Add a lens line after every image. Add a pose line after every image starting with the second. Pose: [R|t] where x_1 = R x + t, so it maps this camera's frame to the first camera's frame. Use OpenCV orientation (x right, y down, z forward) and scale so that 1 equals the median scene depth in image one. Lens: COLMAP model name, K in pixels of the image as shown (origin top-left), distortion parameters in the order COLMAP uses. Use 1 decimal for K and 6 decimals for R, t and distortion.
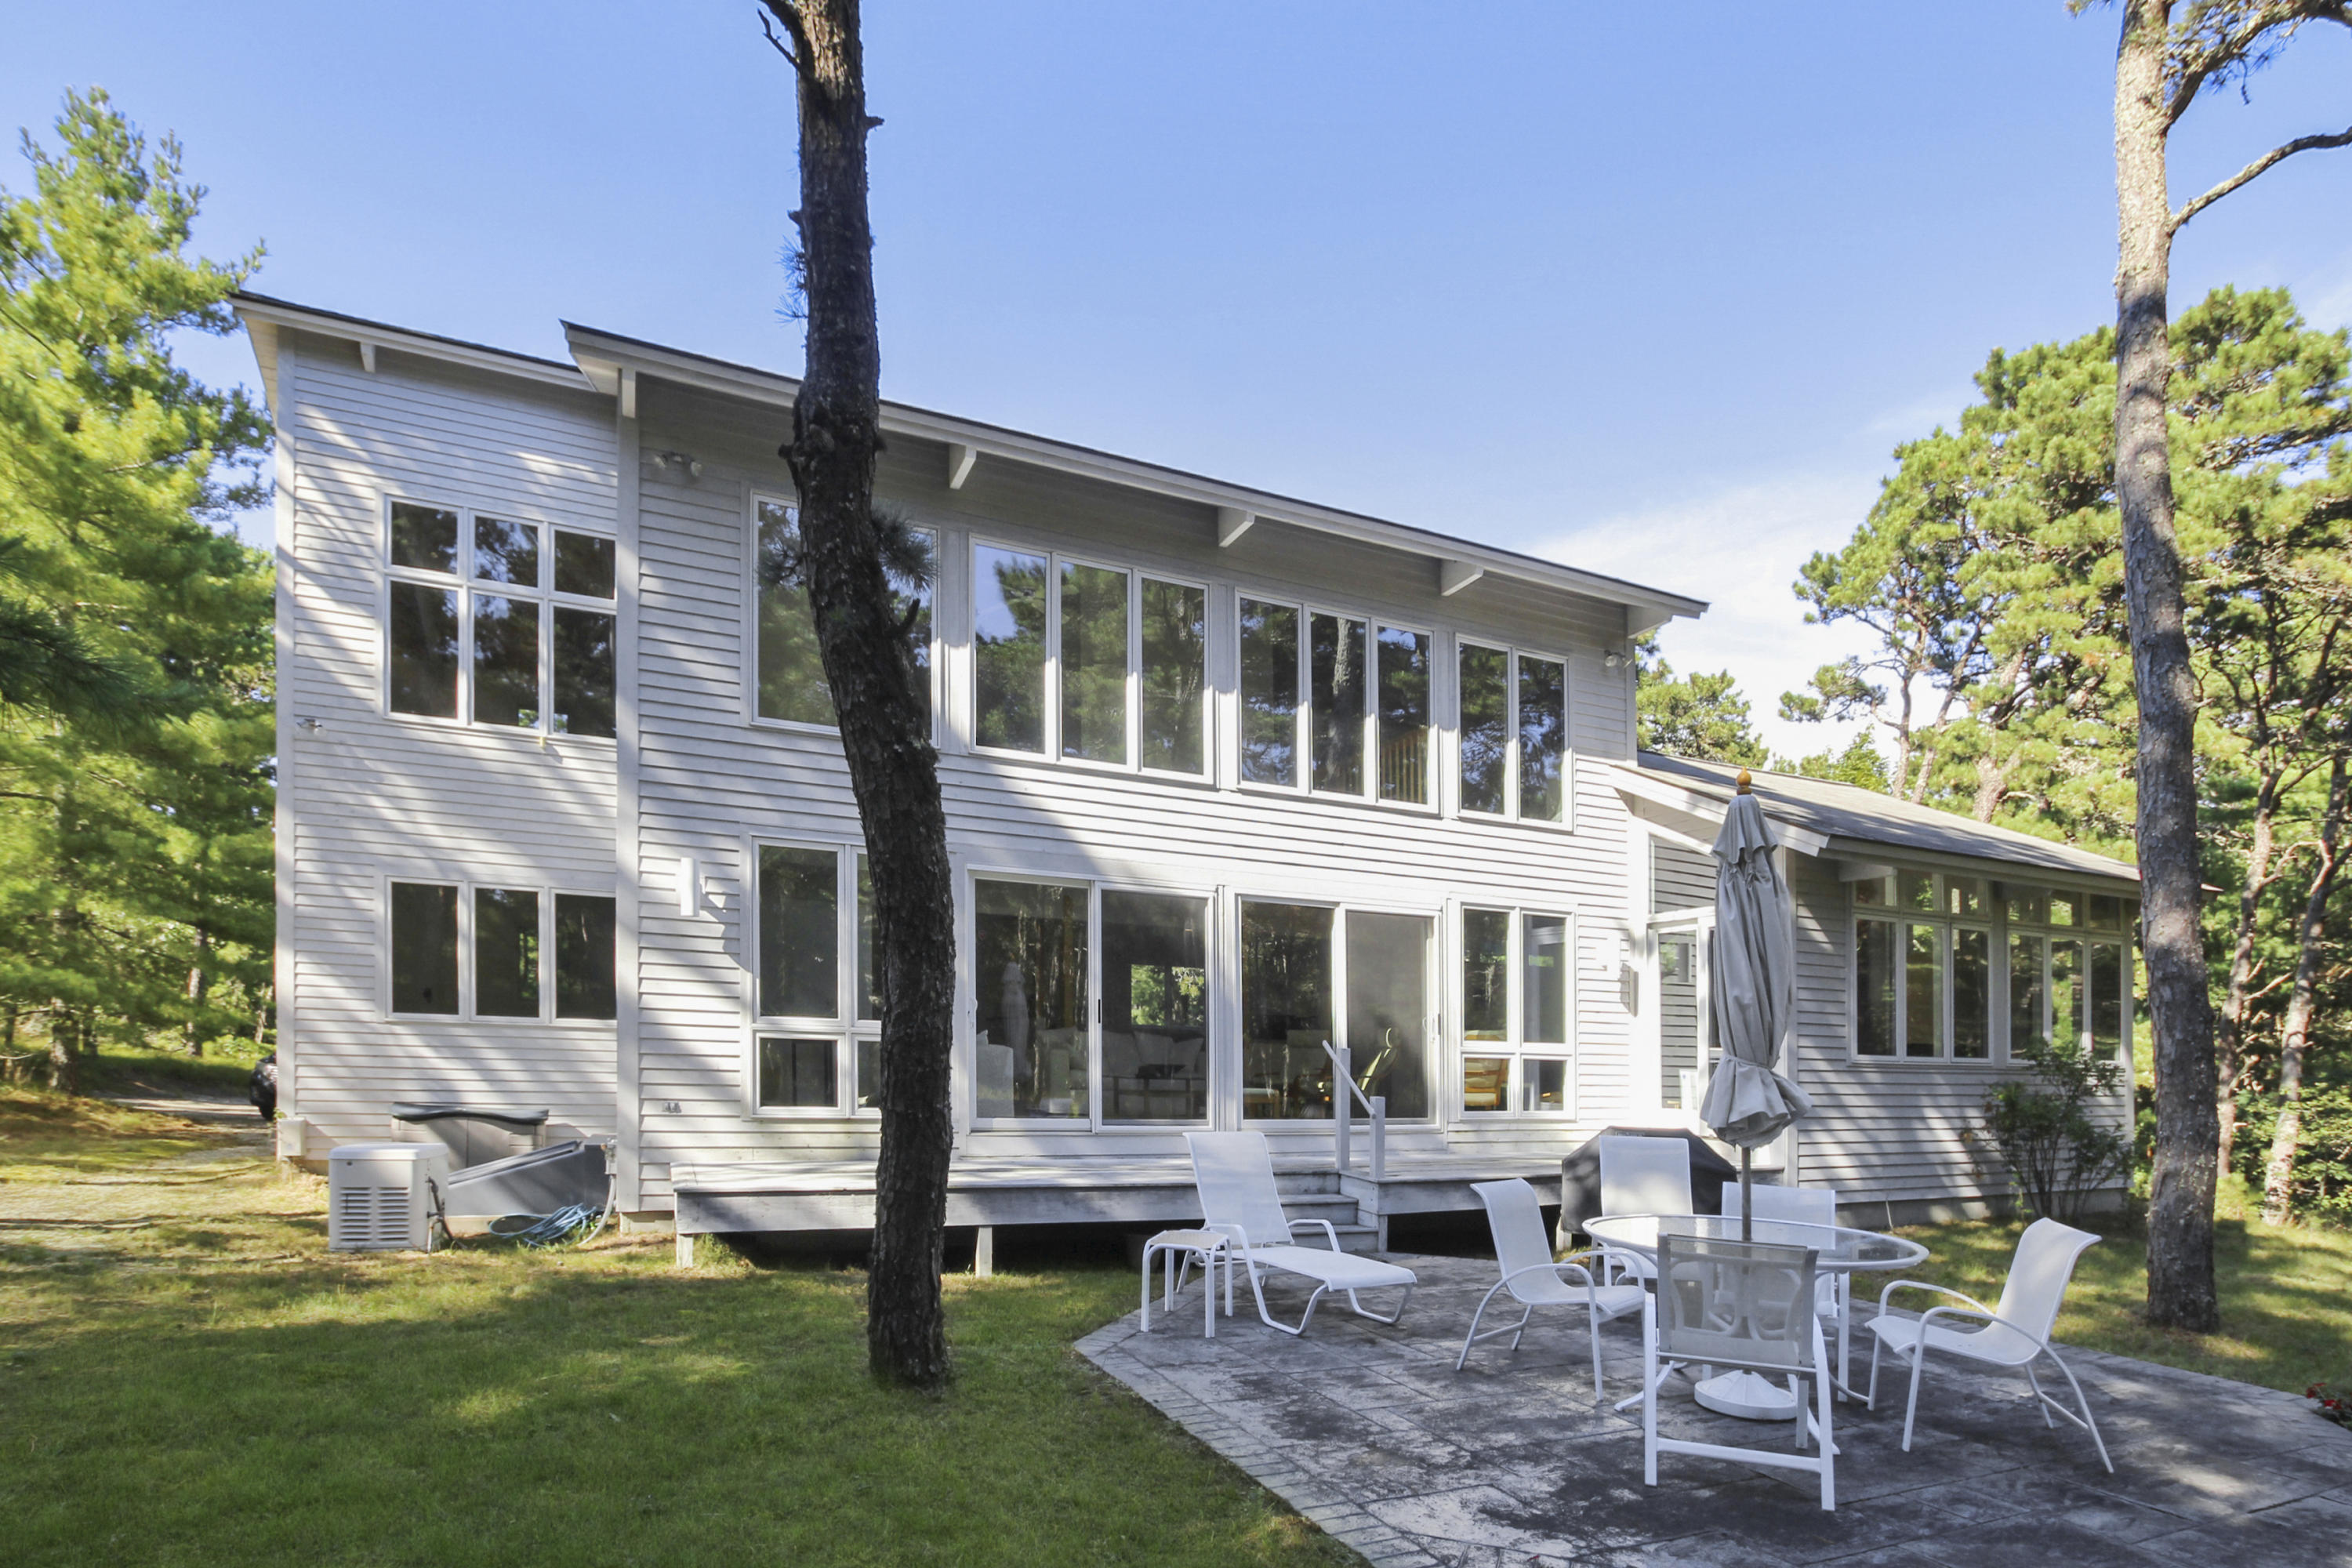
lens RADIAL K [[1158.3, 0, 1176.1], [0, 1158.3, 856.0], [0, 0, 1]] dist [-0.012036, -0.000712]
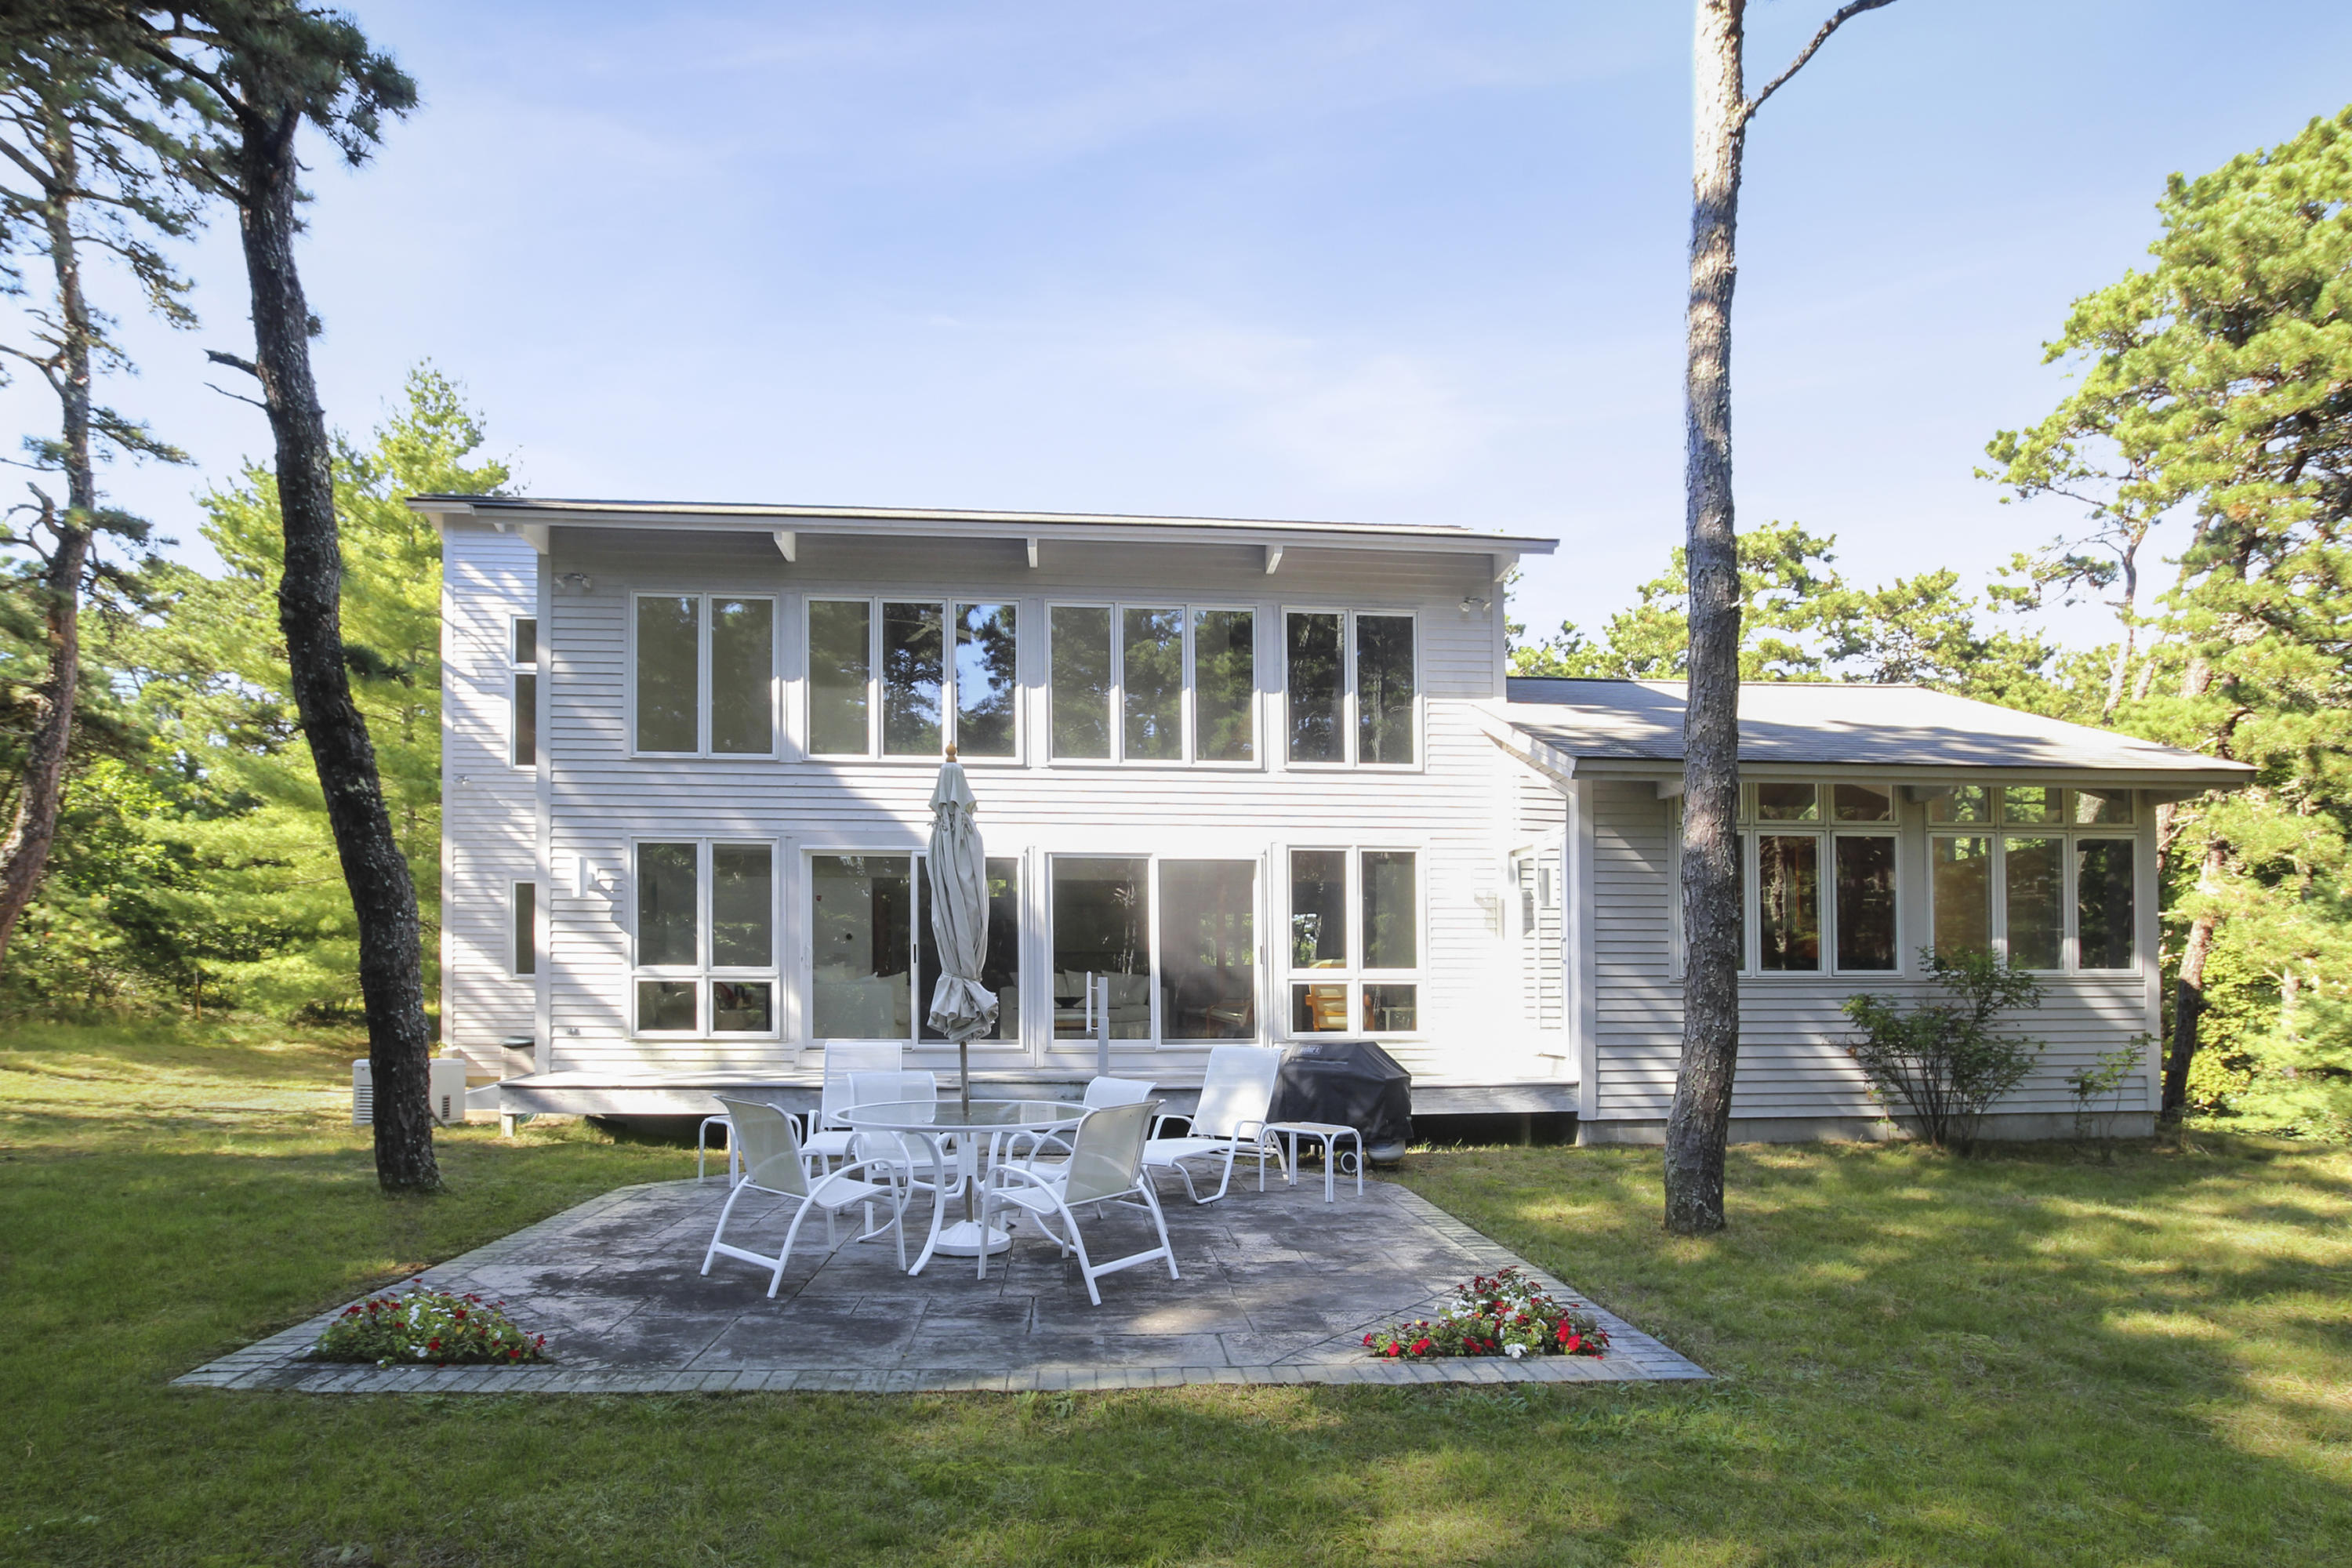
lens RADIAL K [[1073.4, 0, 1166.7], [0, 1073.4, 800.1], [0, 0, 1]] dist [0.001746, -0.005378]
pose [[0.949255, -0.080909, -0.303922, 0.466900], [0.075346, 0.996706, -0.030010, 0.018599], [0.305349, 0.005588, 0.952224, -0.028754]]
